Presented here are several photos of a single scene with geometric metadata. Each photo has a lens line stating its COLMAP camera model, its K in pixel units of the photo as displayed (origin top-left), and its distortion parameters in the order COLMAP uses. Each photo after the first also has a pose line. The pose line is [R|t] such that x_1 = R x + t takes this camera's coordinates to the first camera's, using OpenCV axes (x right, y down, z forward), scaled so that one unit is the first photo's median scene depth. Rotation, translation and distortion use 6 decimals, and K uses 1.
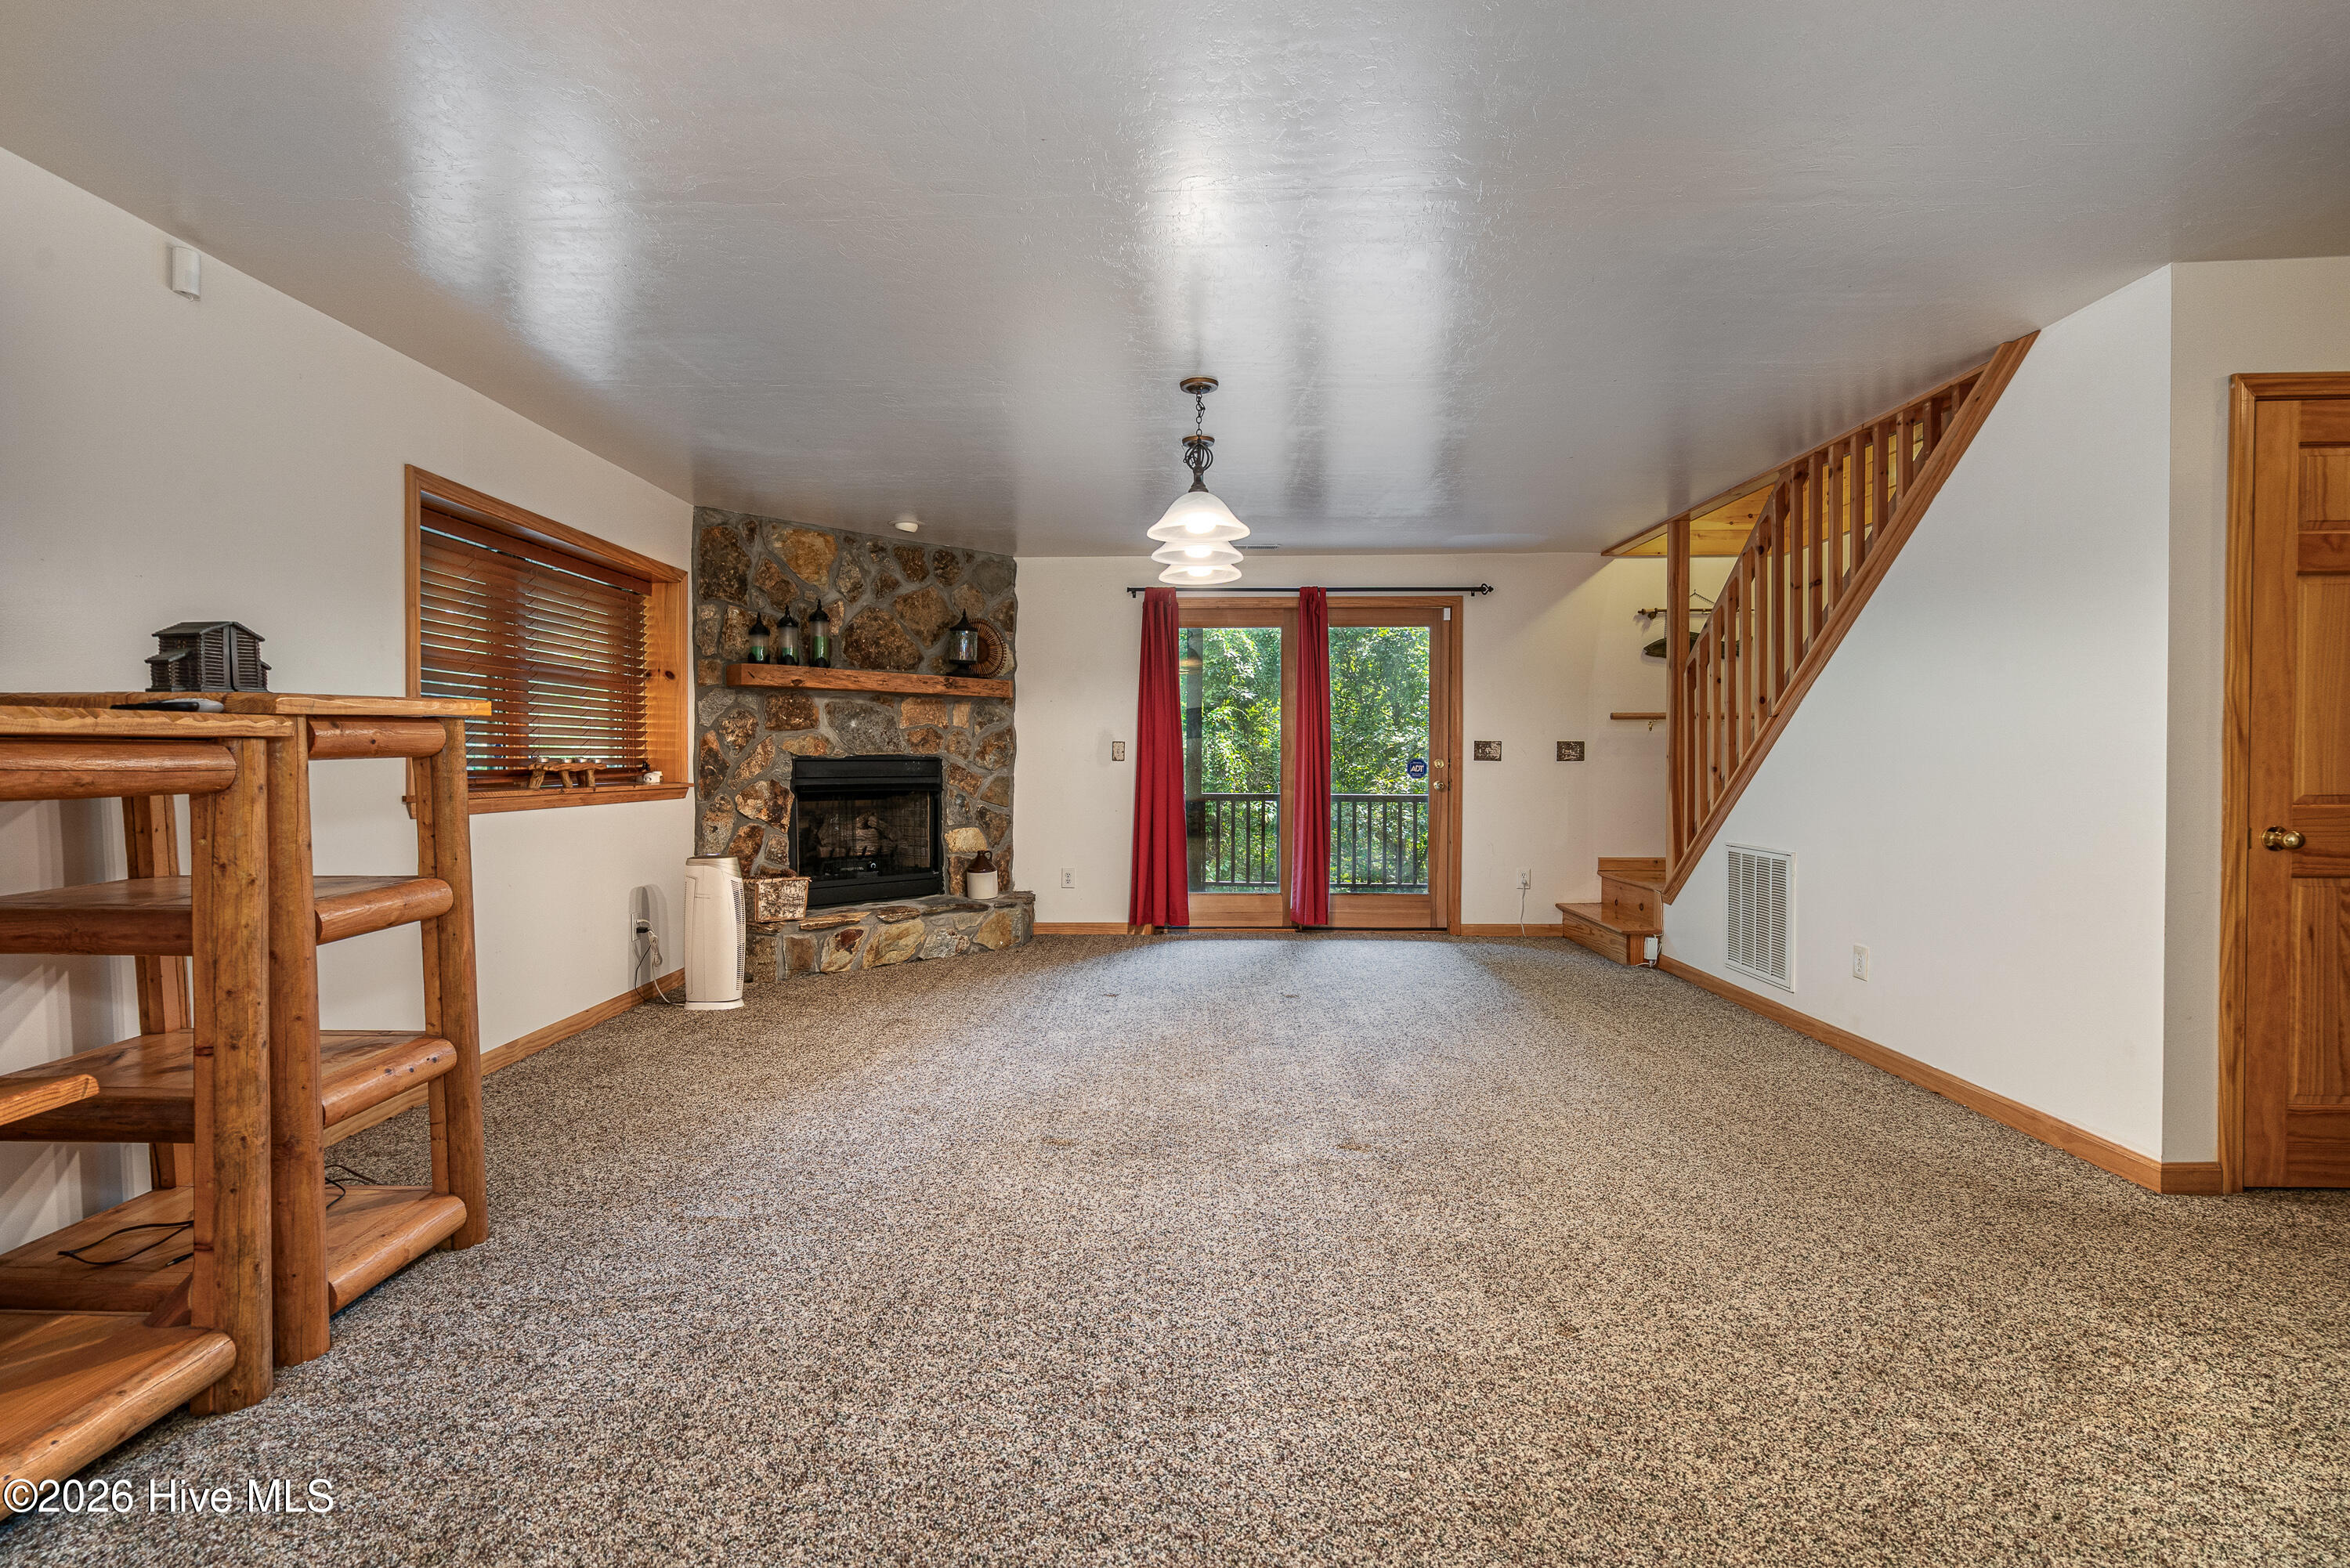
lens RADIAL K [[1078.9, 0, 1135.4], [0, 1078.9, 763.5], [0, 0, 1]] dist [-0.000919, 0.000113]
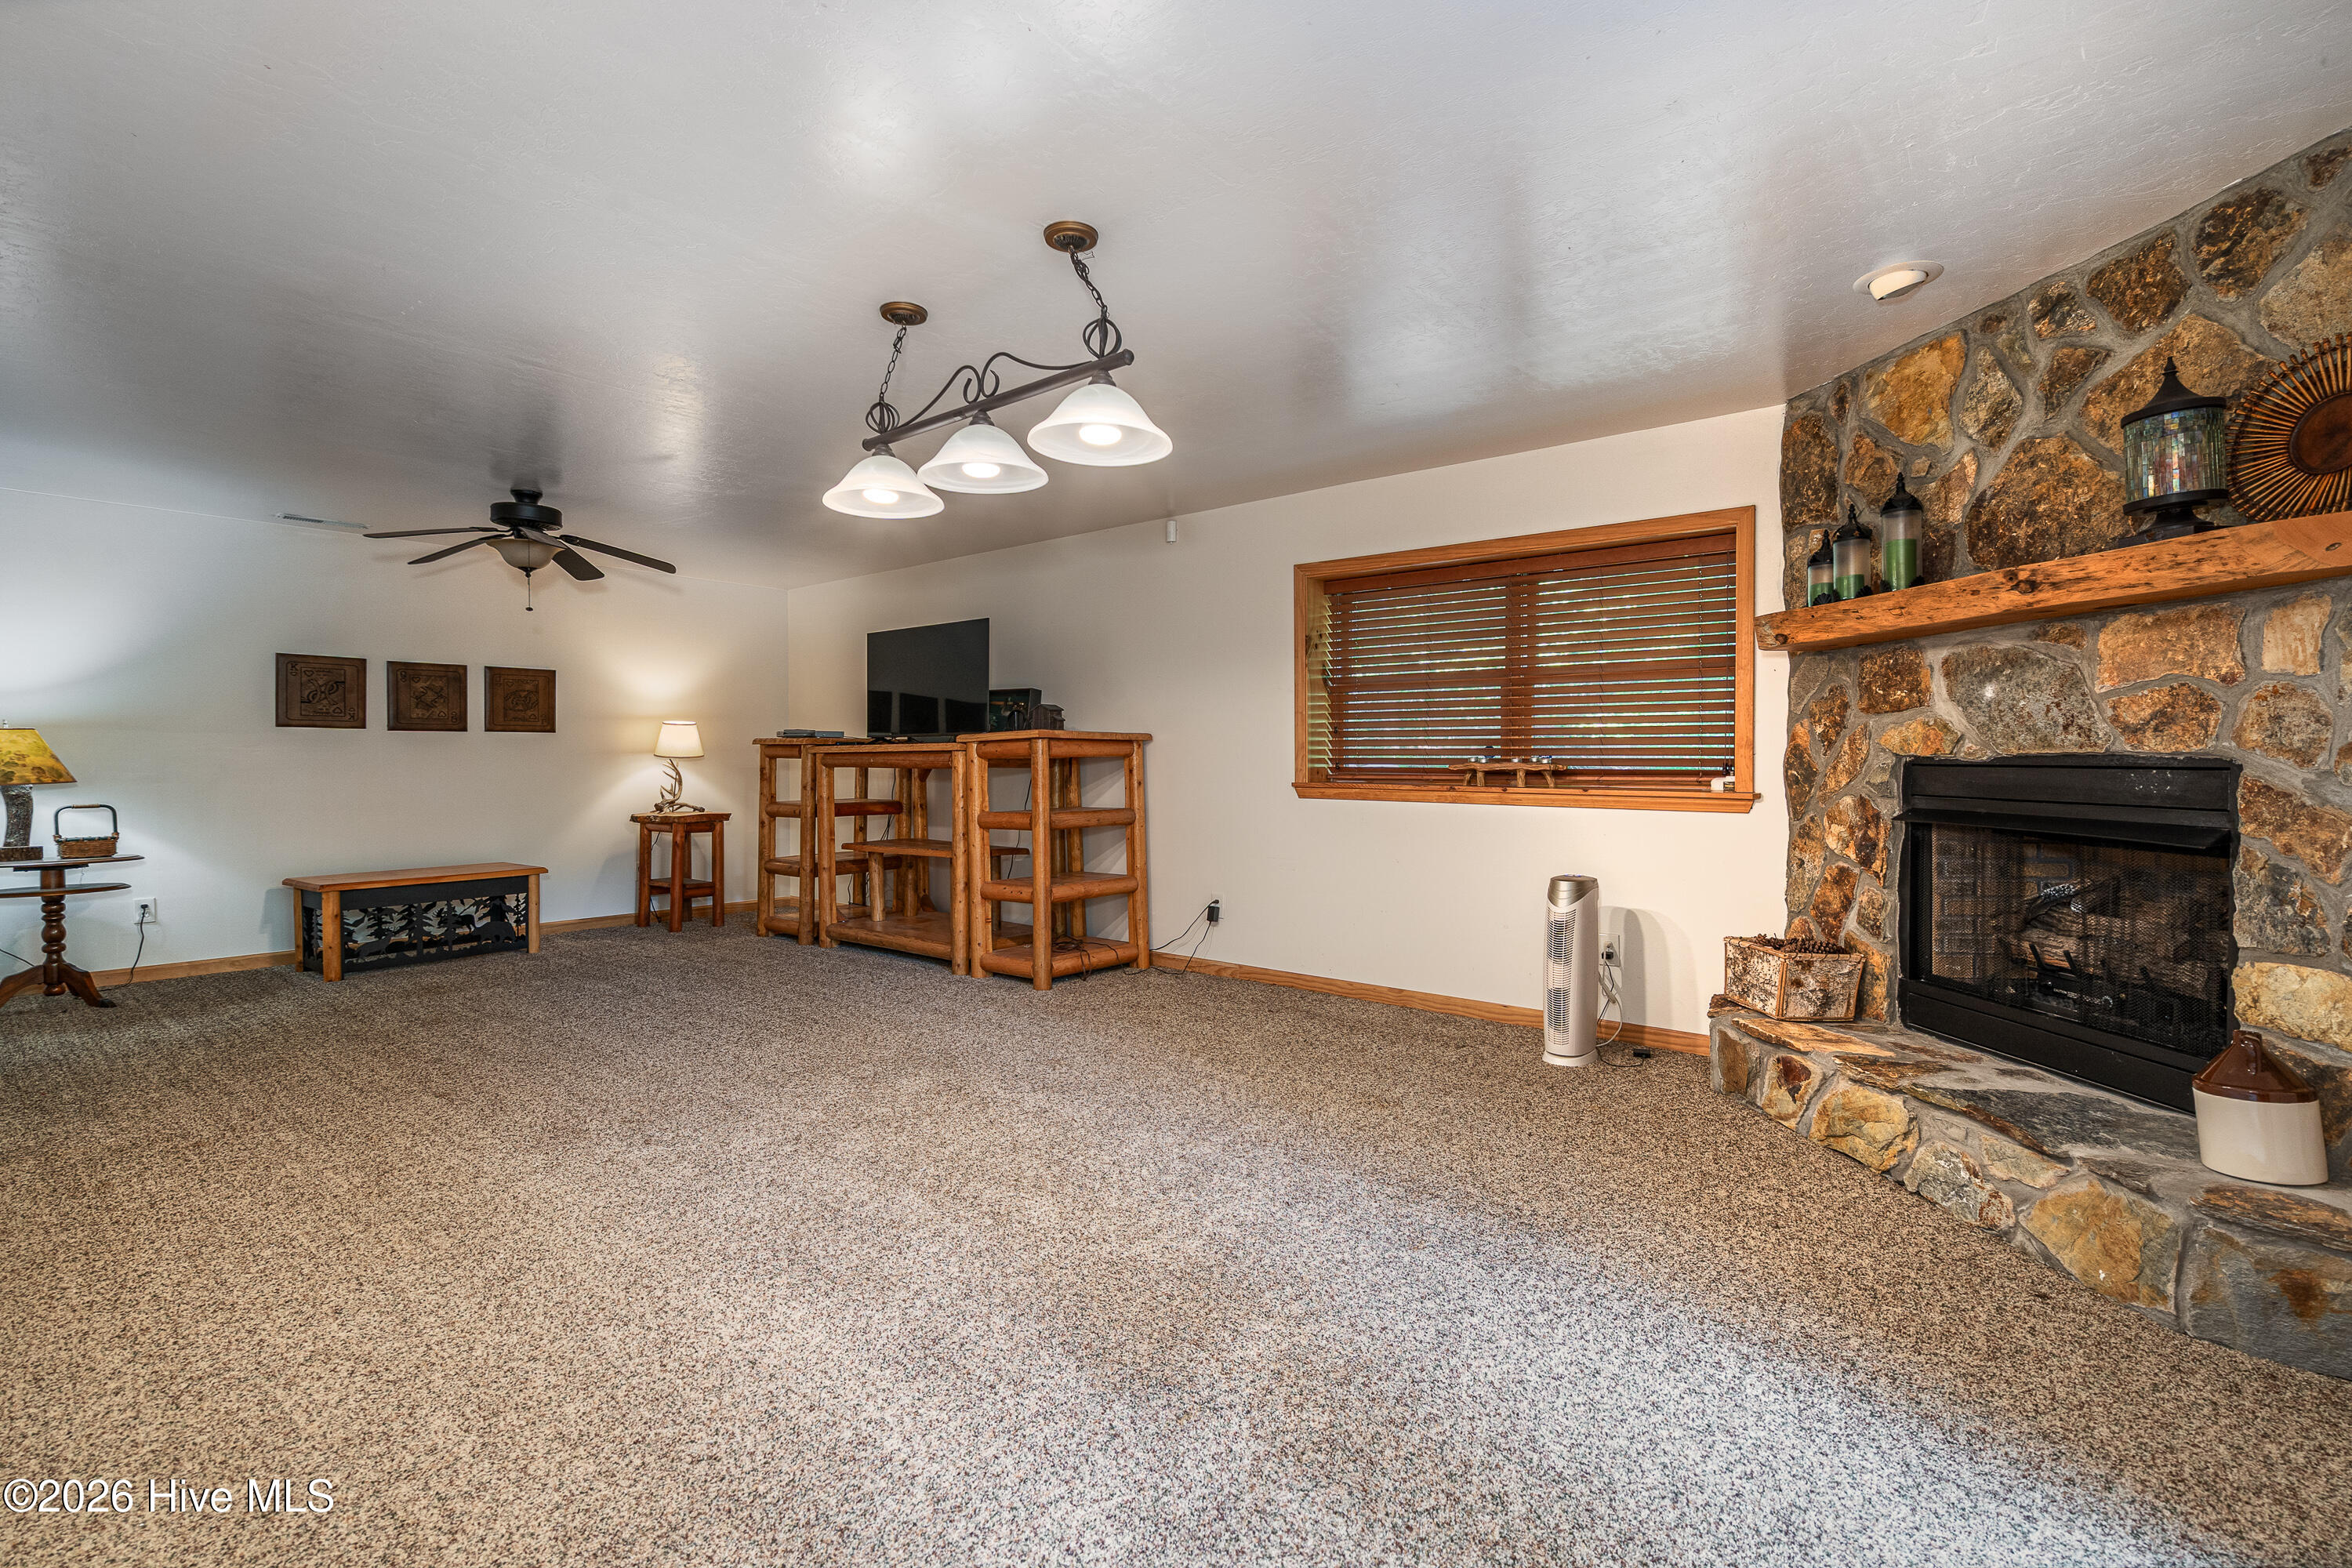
lens RADIAL K [[1095.1, 0, 1211.6], [0, 1095.1, 792.9], [0, 0, 1]] dist [-0.006759, 0.000651]
pose [[-0.598738, 0.022426, -0.800631, 0.365364], [-0.011878, 0.999249, 0.036871, -0.004513], [0.800857, 0.031586, -0.598023, 1.039512]]
